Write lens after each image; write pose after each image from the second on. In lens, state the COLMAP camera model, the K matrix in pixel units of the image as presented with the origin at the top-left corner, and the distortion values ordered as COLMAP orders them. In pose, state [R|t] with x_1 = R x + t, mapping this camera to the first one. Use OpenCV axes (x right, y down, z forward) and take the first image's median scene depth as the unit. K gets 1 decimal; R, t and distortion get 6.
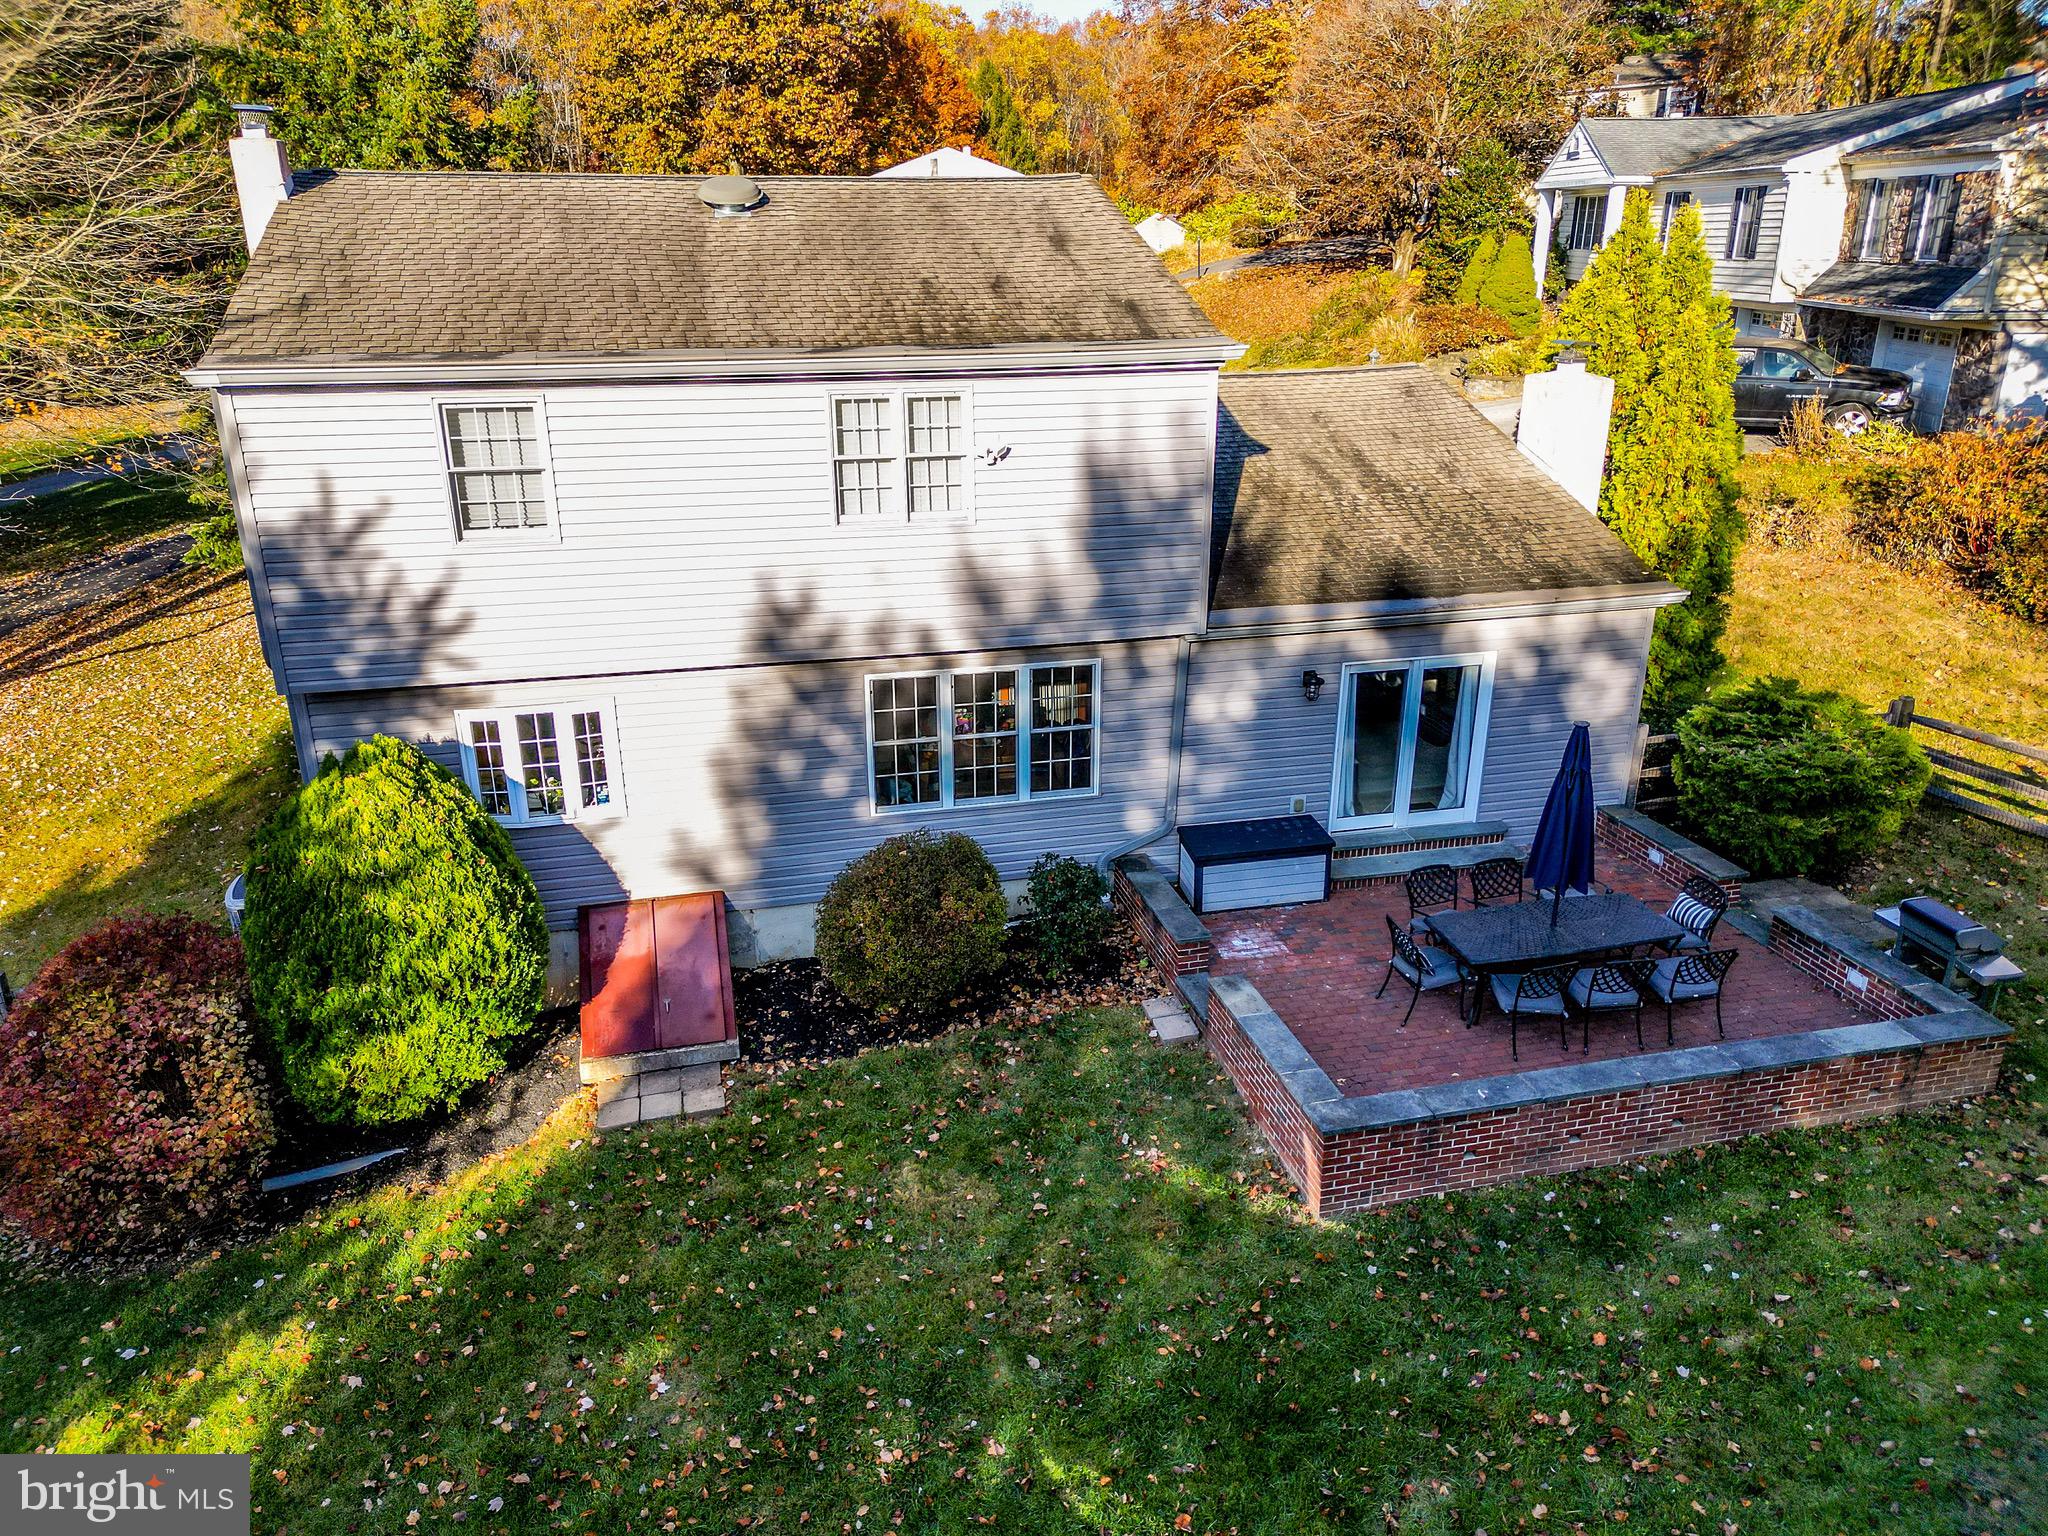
lens RADIAL K [[1432.0, 0, 1024.0], [0, 1432.0, 768.0], [0, 0, 1]] dist [0.051718, -0.045703]
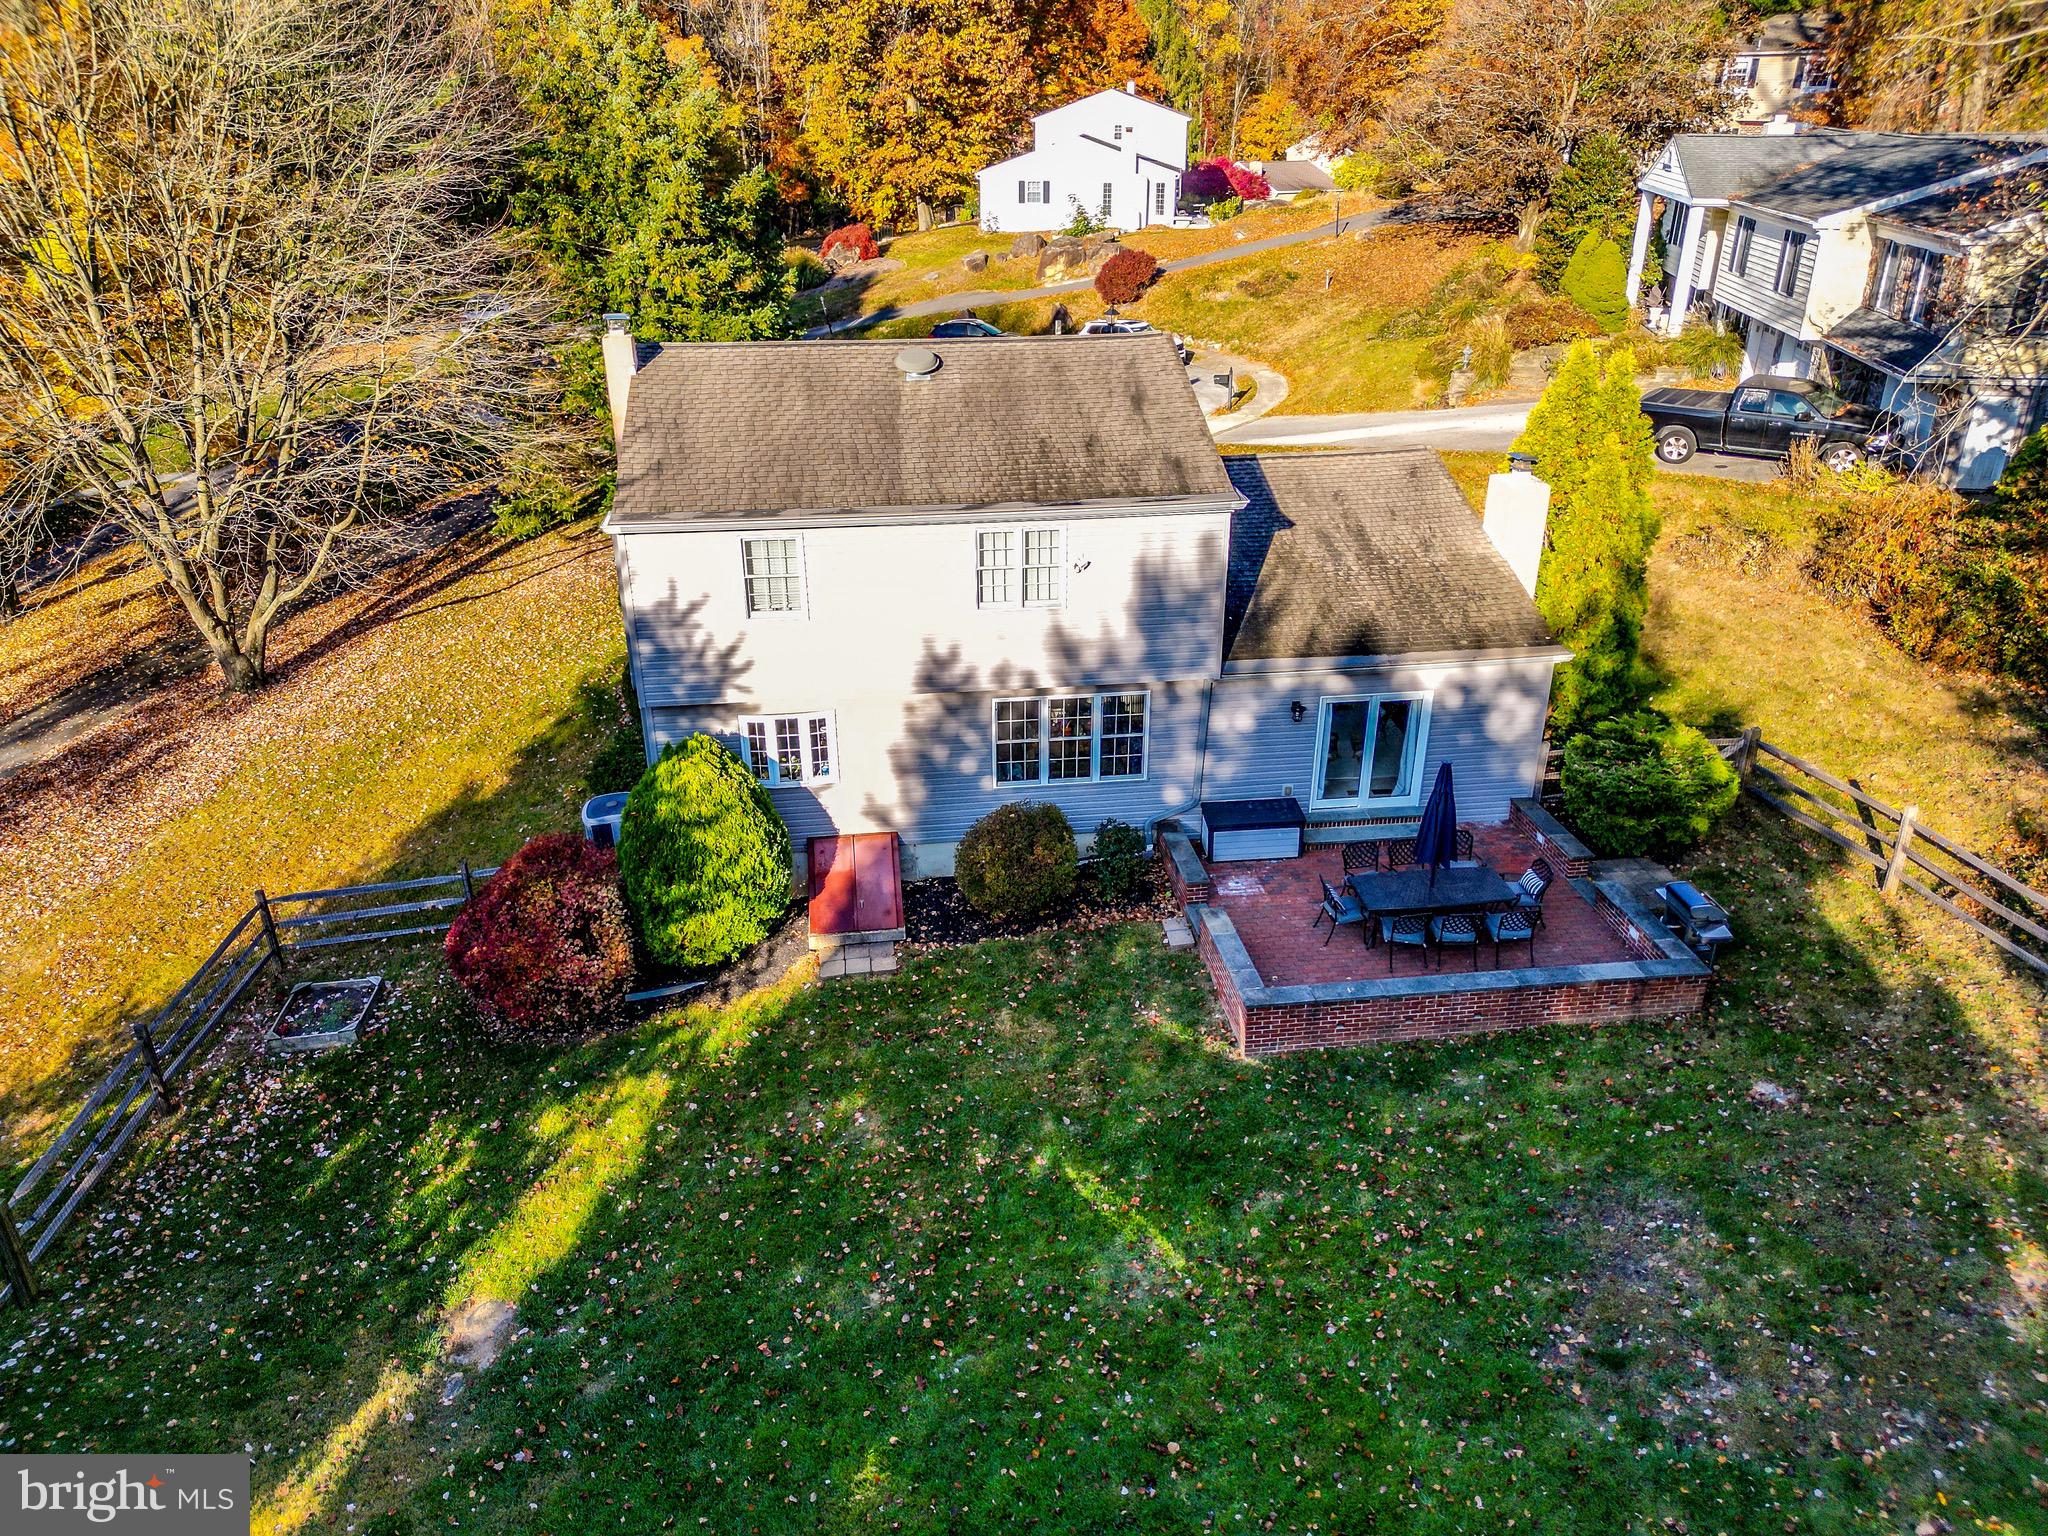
lens RADIAL K [[1432.2, 0, 1018.3], [0, 1432.2, 759.7], [0, 0, 1]] dist [0.097998, -0.137494]
pose [[0.993286, 0.046846, -0.105777, 0.085378], [-0.038782, 0.996273, 0.077044, -0.124255], [0.108992, -0.072424, 0.991401, -0.548660]]
